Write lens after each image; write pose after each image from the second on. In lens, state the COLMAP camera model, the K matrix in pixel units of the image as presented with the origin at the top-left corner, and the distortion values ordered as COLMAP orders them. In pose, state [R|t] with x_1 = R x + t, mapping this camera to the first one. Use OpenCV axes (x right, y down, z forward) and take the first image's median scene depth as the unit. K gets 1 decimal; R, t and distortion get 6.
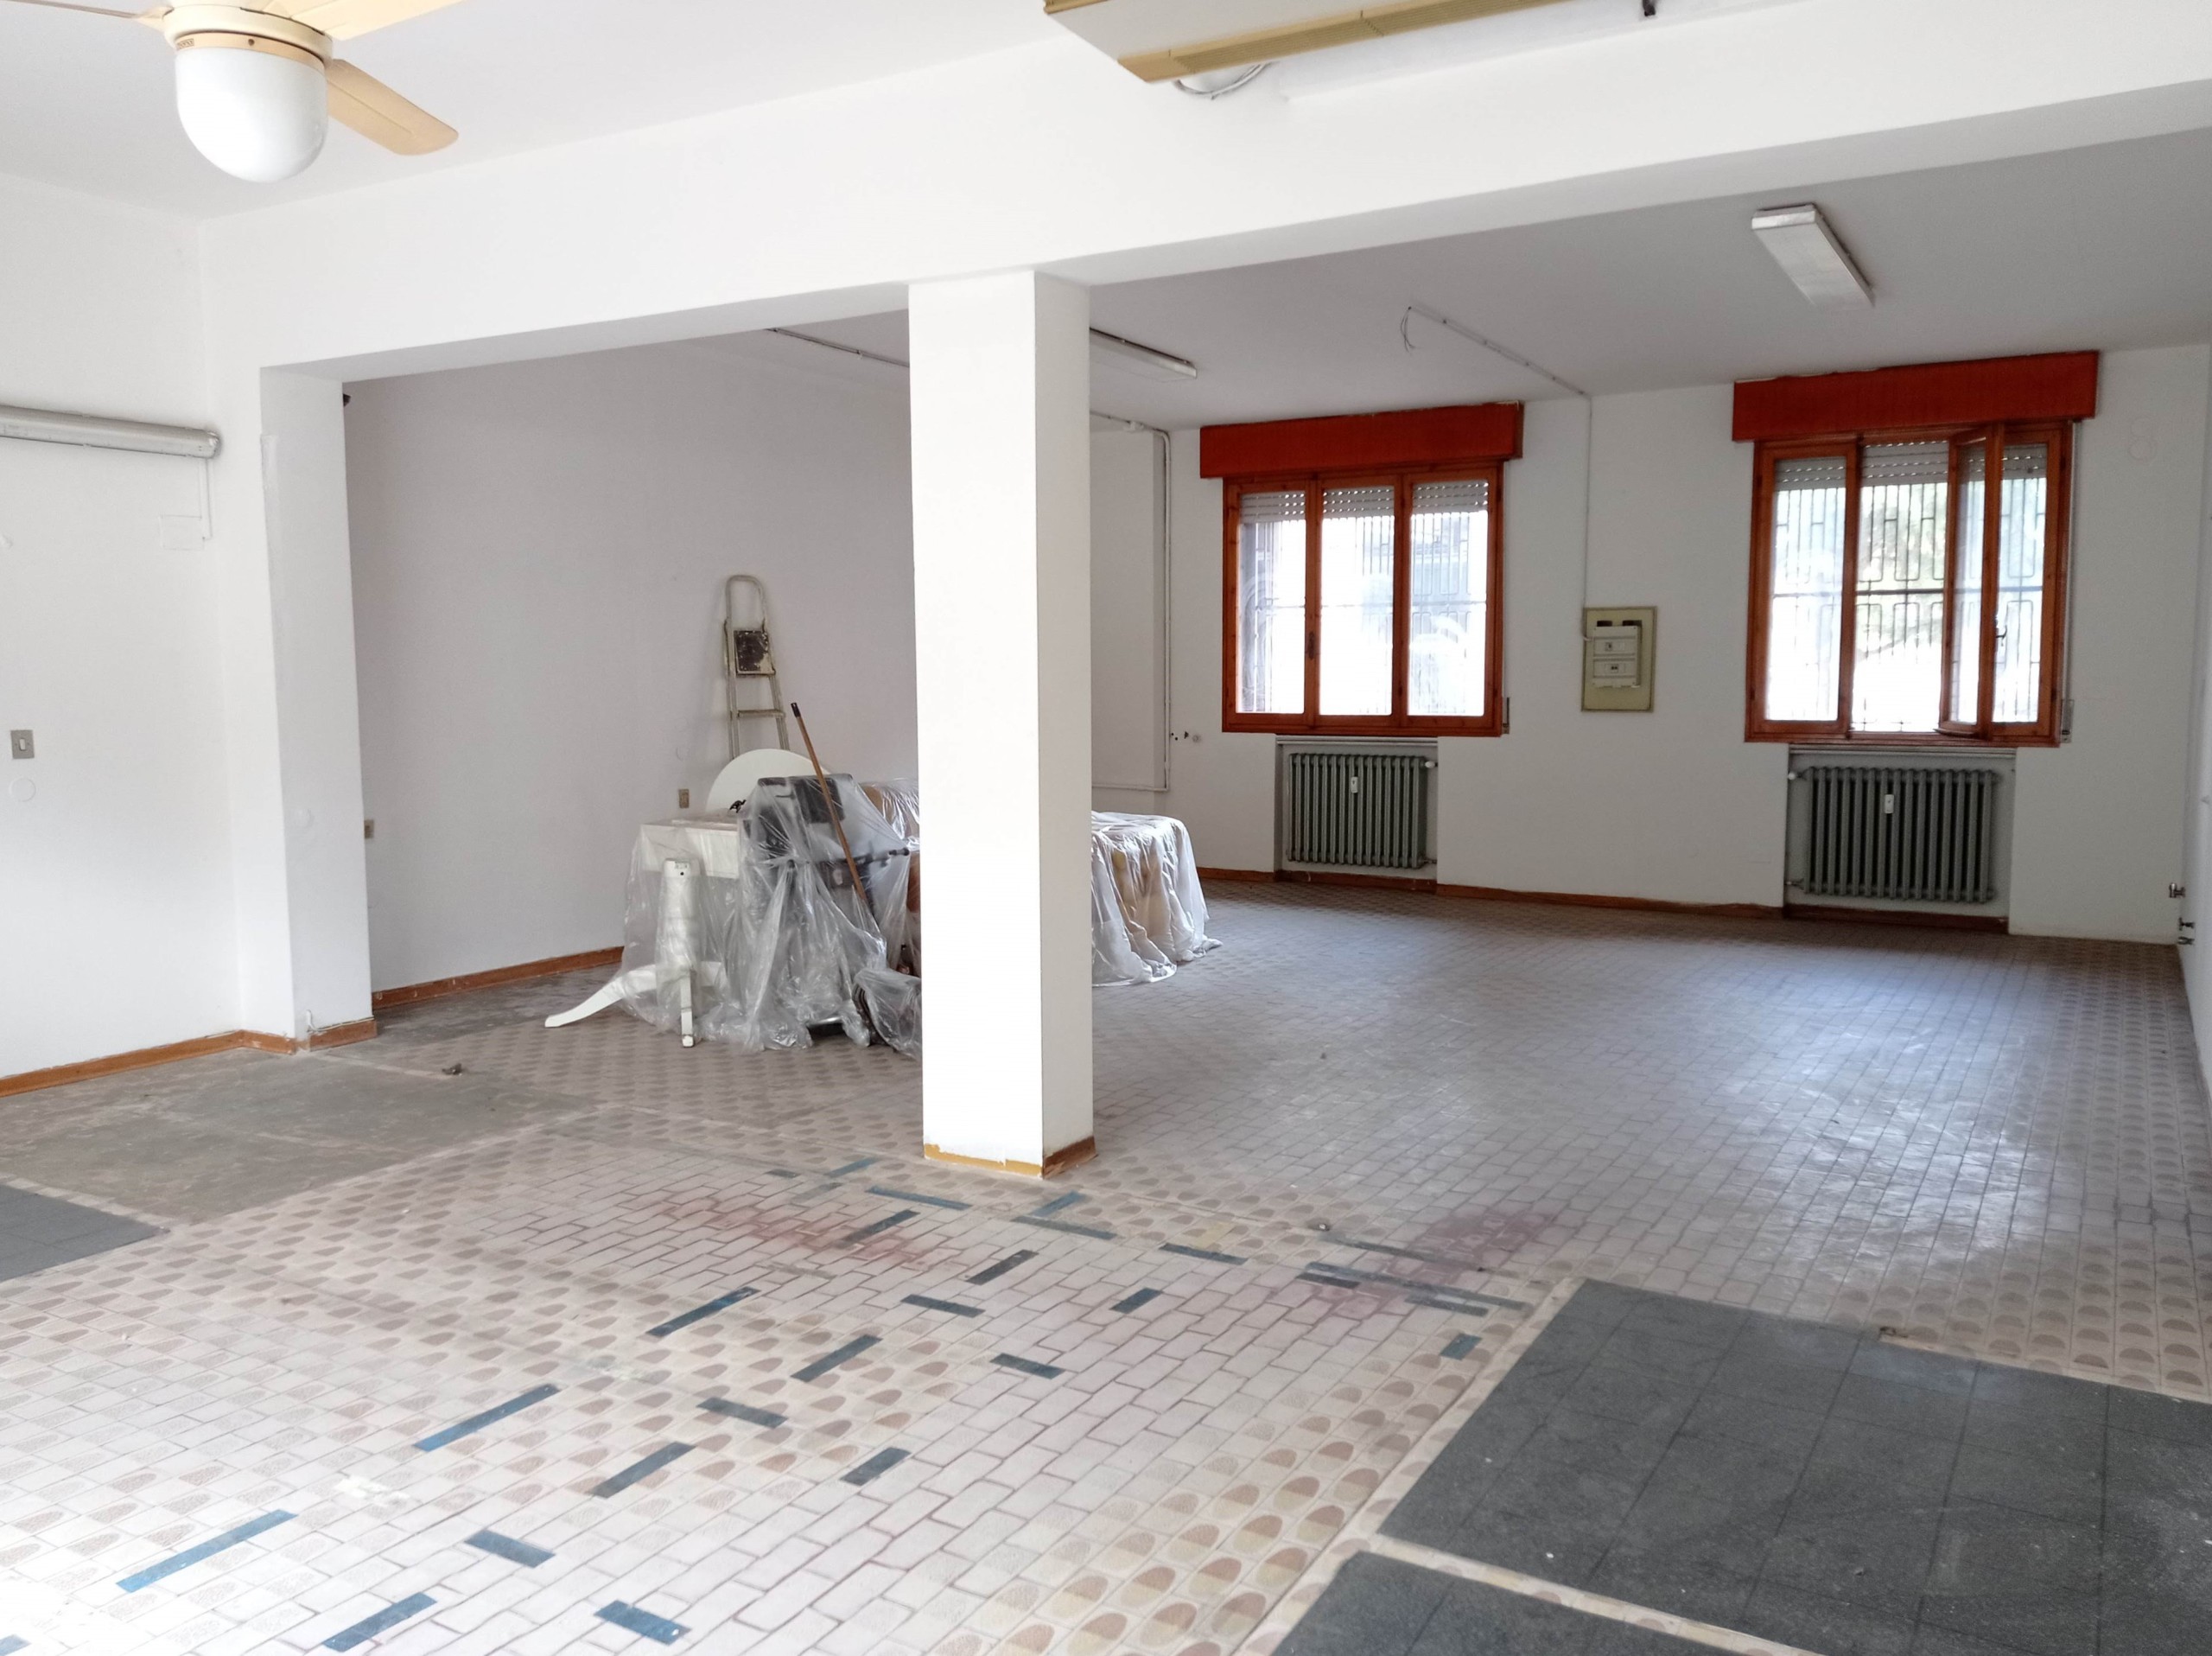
lens RADIAL K [[1697.3, 0, 1102.1], [0, 1697.3, 787.8], [0, 0, 1]] dist [0.103093, -0.143763]
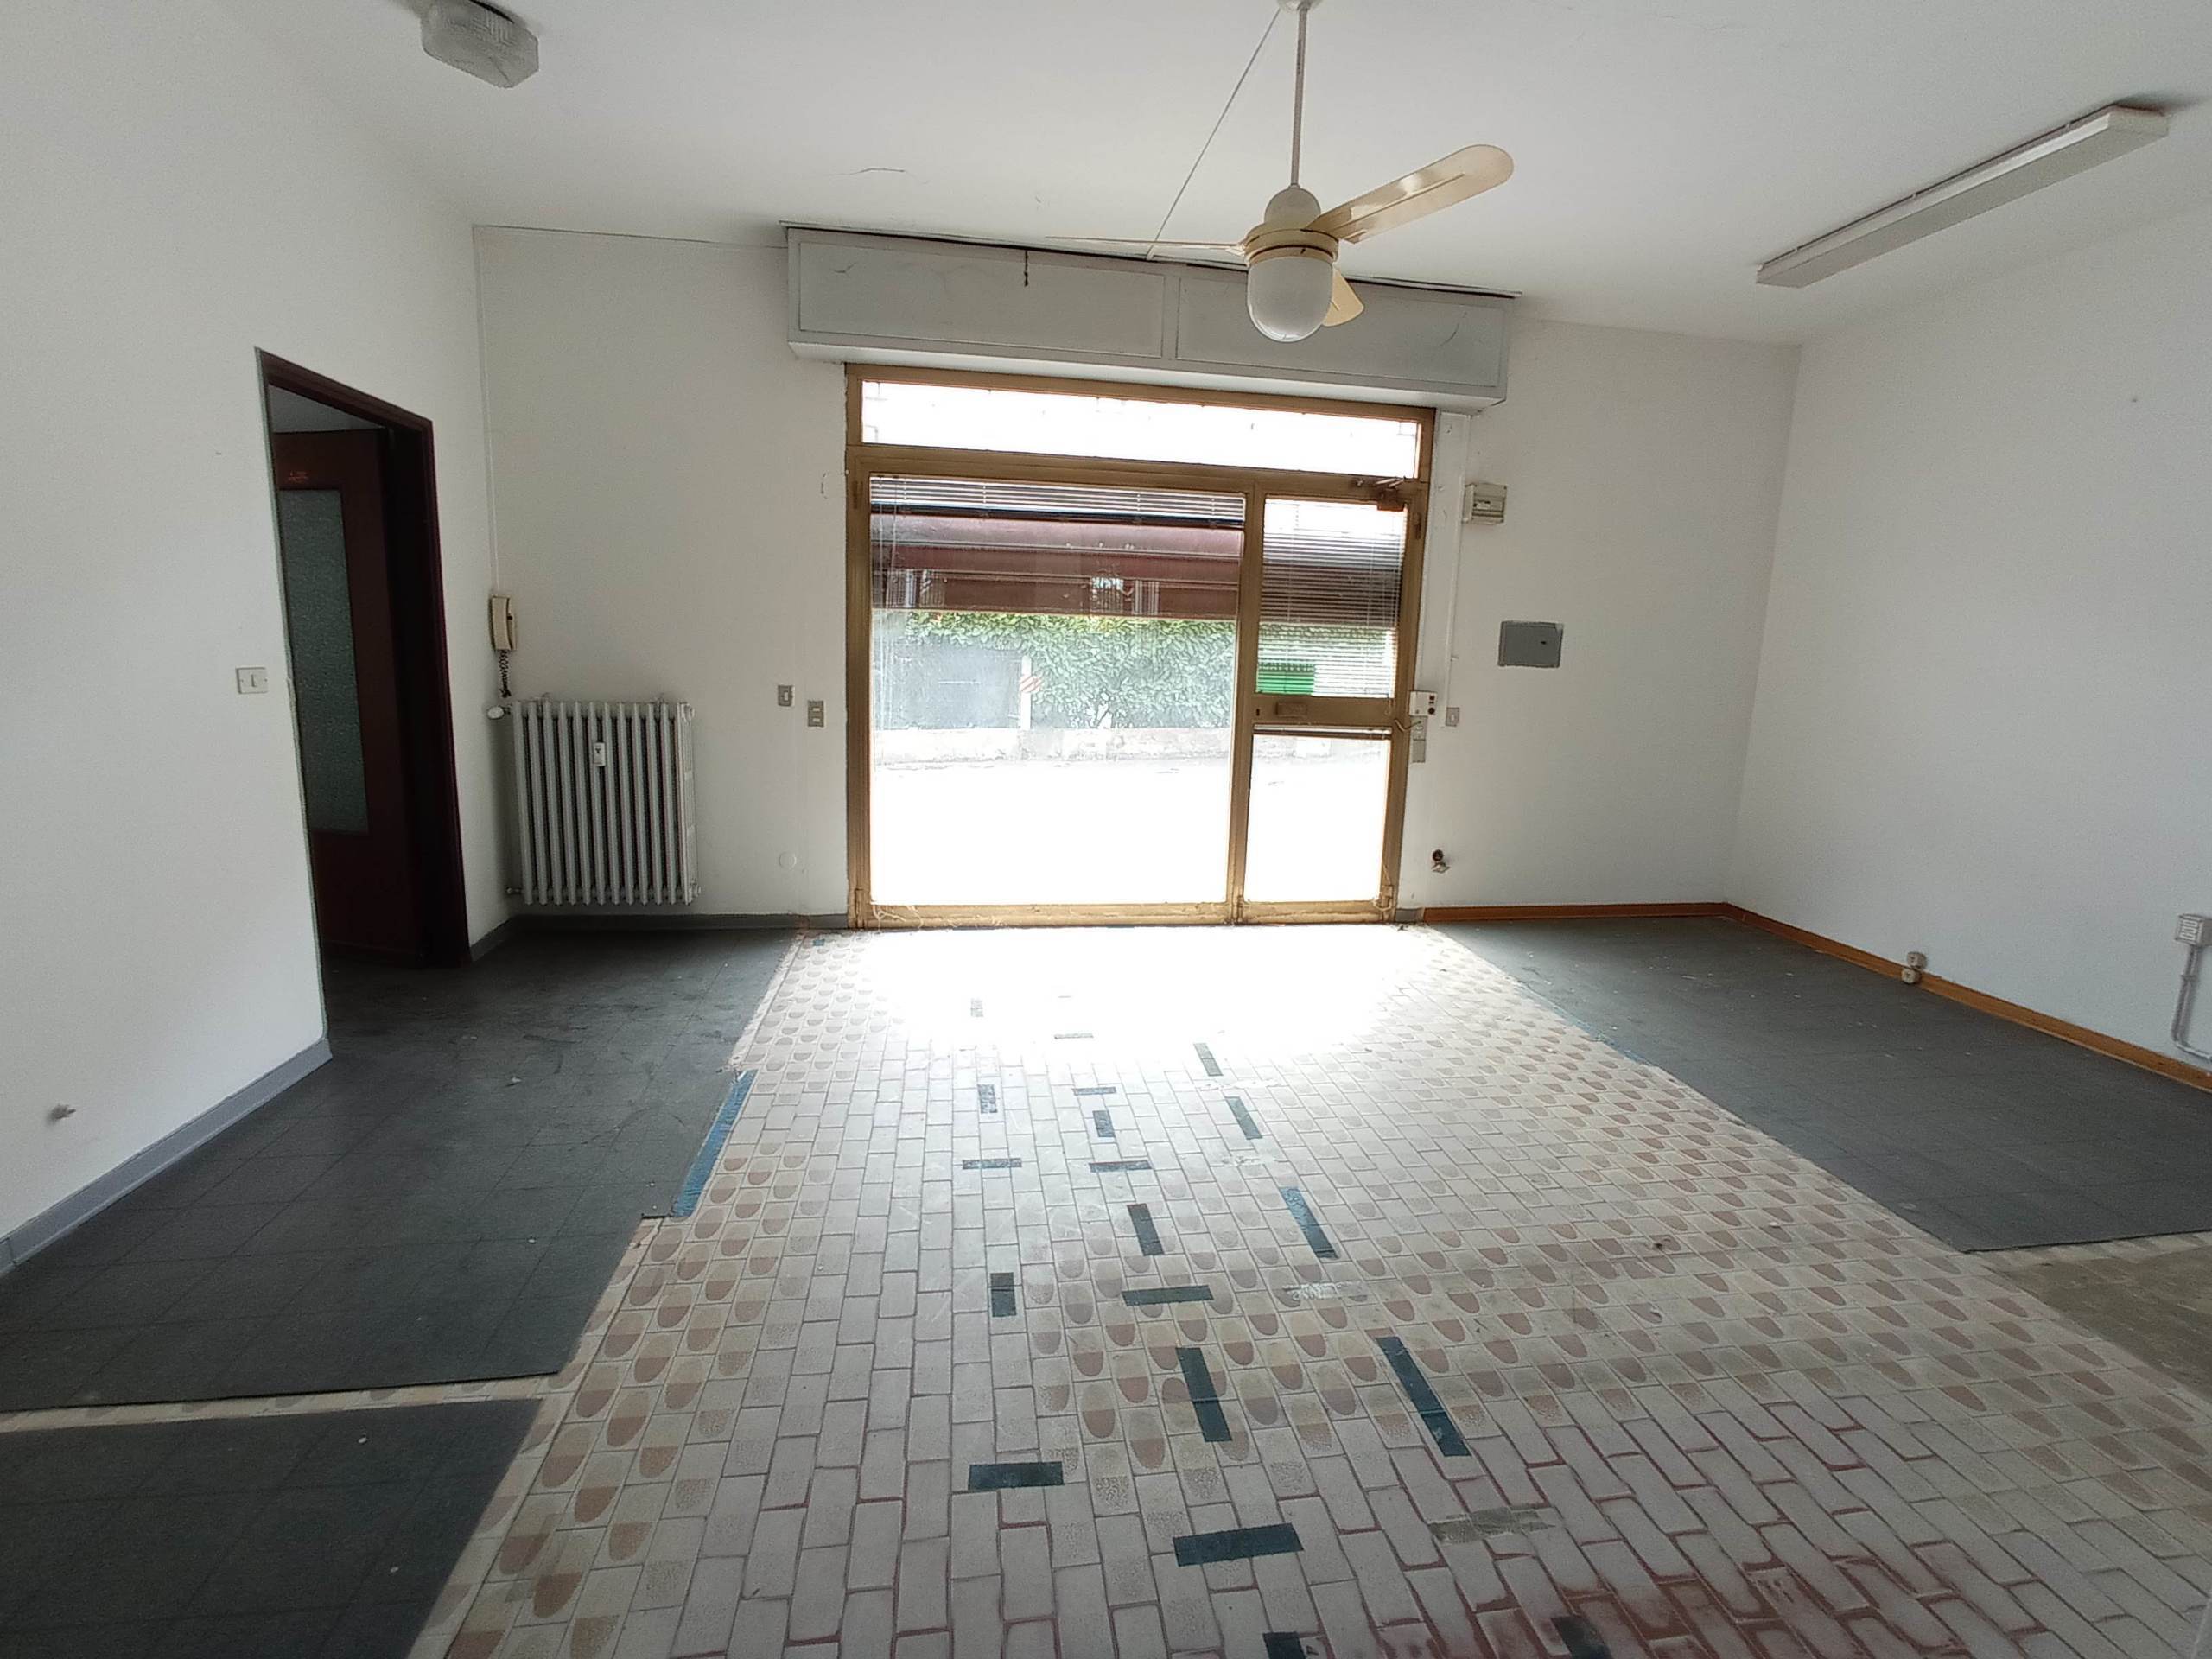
lens RADIAL K [[997.9, 0, 1109.4], [0, 997.9, 804.8], [0, 0, 1]] dist [-0.057107, 0.030093]
pose [[-0.771678, 0.084210, -0.630414, 0.180322], [-0.074132, 0.972531, 0.220653, -0.085875], [0.631678, 0.217007, -0.744238, 1.202788]]
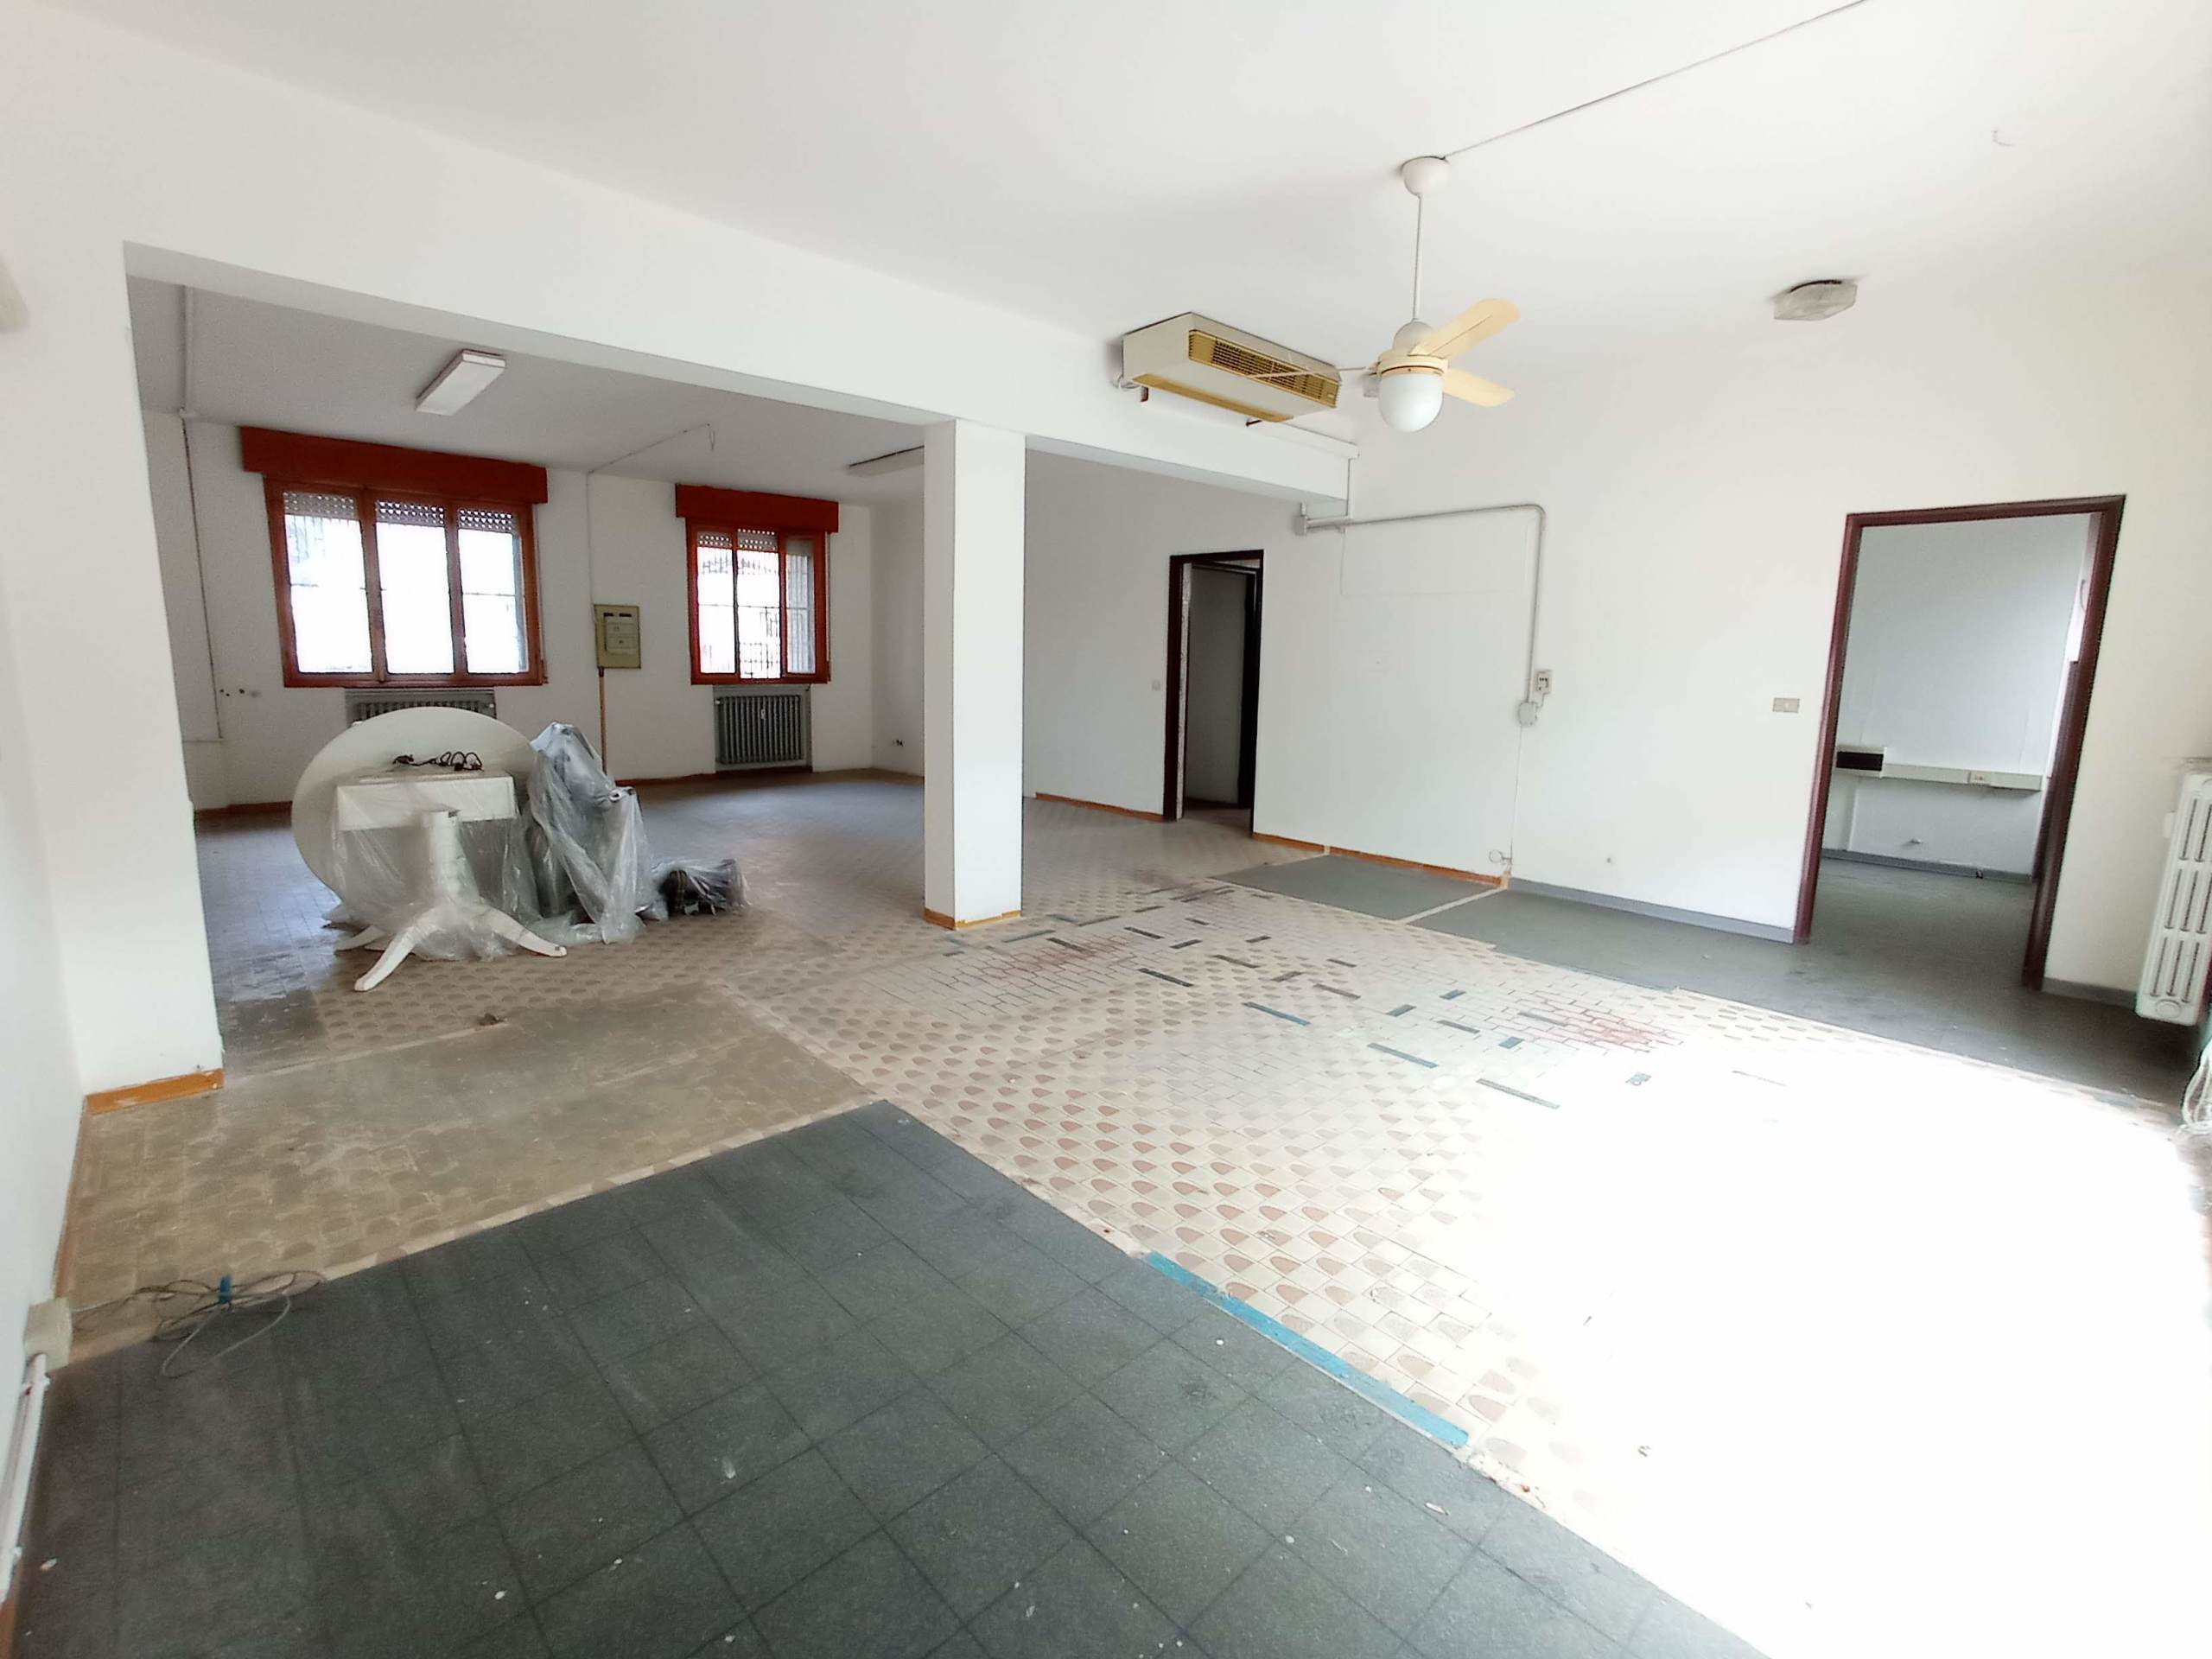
lens RADIAL K [[997.9, 0, 1109.4], [0, 997.9, 804.8], [0, 0, 1]] dist [-0.057107, 0.030093]
pose [[0.271410, -0.135985, 0.952809, -1.315278], [0.043353, 0.990691, 0.129042, -0.044384], [-0.961487, 0.006284, 0.274779, 0.741692]]
